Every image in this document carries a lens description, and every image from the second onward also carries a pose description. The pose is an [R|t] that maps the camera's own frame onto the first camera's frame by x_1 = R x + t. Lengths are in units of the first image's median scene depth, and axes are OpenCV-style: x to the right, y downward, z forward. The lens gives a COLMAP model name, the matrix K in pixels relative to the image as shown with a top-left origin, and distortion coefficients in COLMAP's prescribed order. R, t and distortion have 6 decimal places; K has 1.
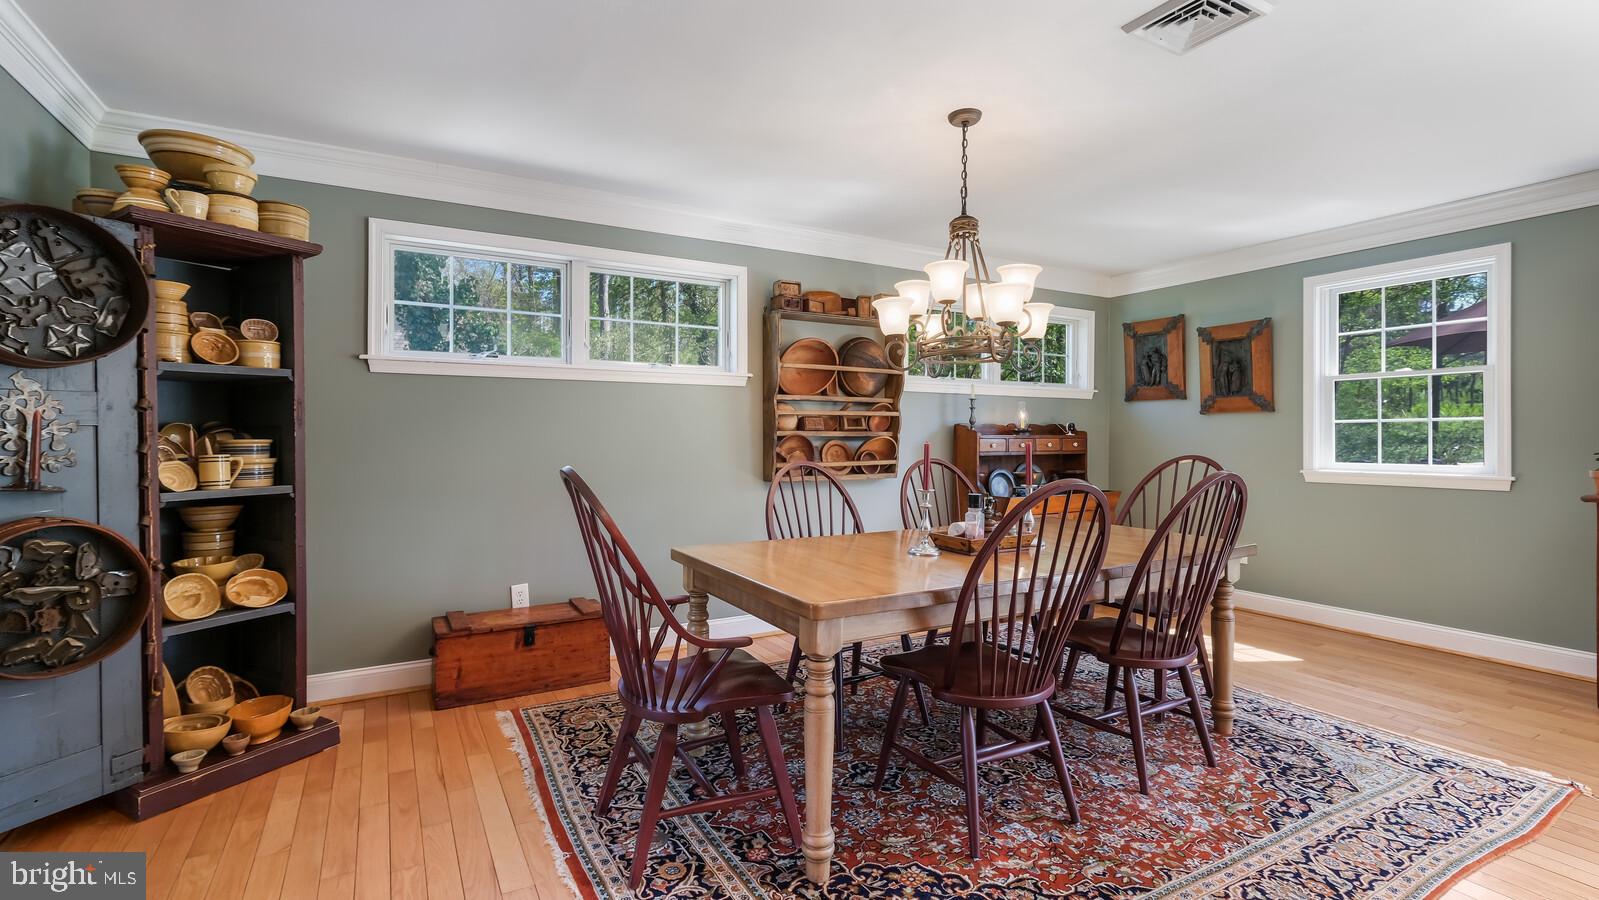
lens RADIAL K [[716.4, 0, 795.4], [0, 716.4, 447.3], [0, 0, 1]] dist [-0.000642, 0.000223]
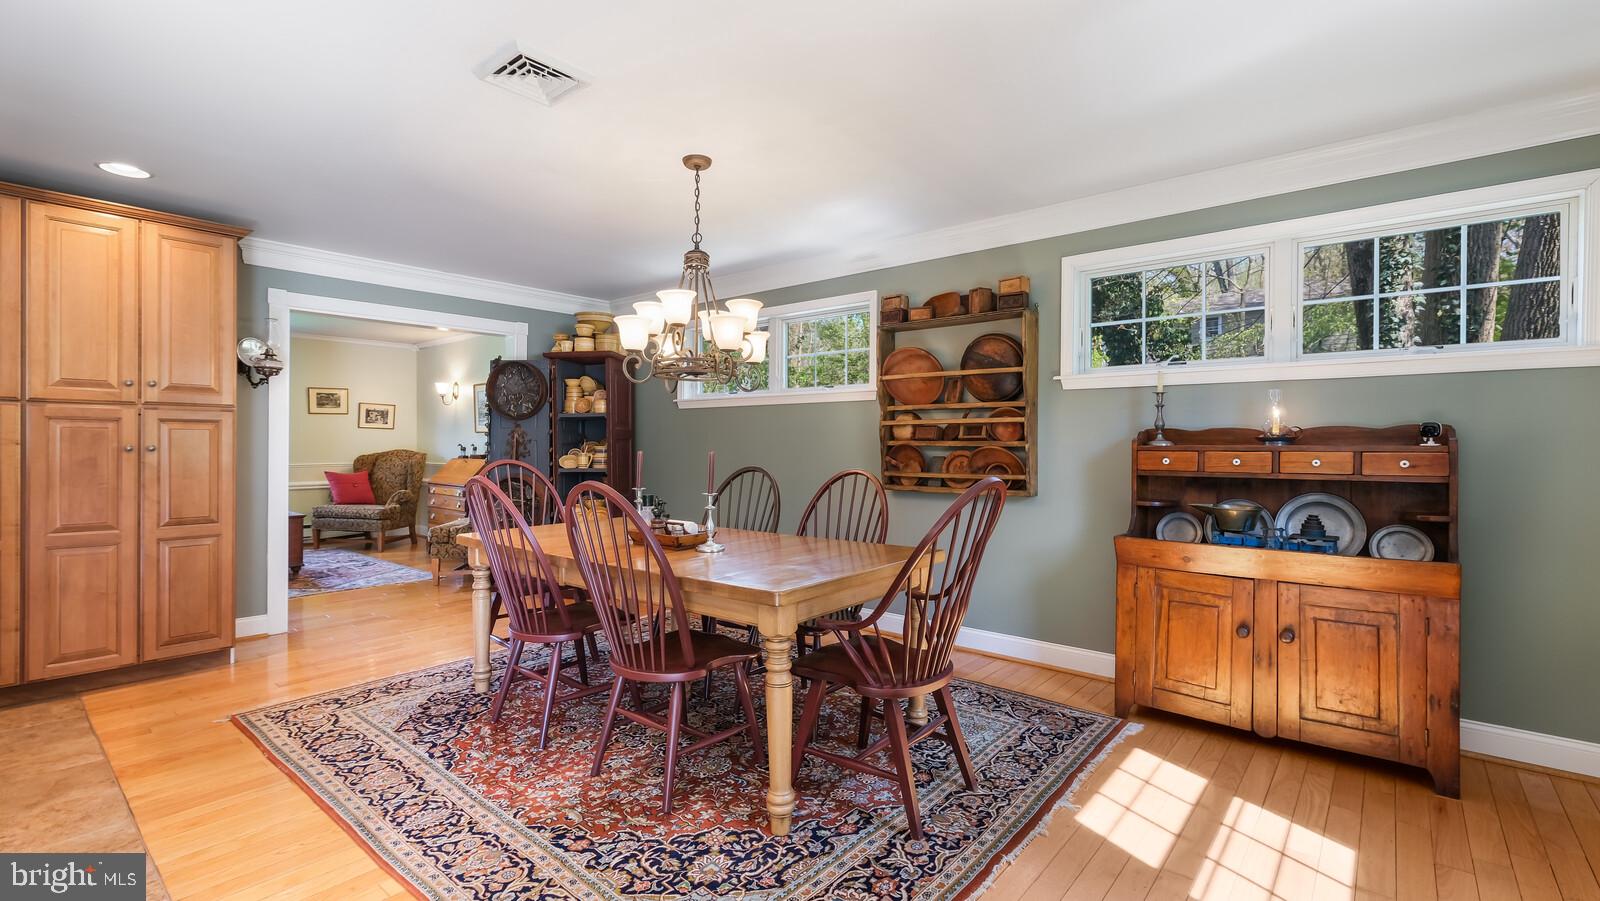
lens RADIAL K [[716.8, 0, 795.9], [0, 716.8, 447.8], [0, 0, 1]] dist [-0.000642, 0.000223]
pose [[0.341780, 0.006362, -0.939759, 1.376009], [-0.016630, 0.999861, 0.000721, -0.016229], [0.939633, 0.015381, 0.341838, 0.775560]]
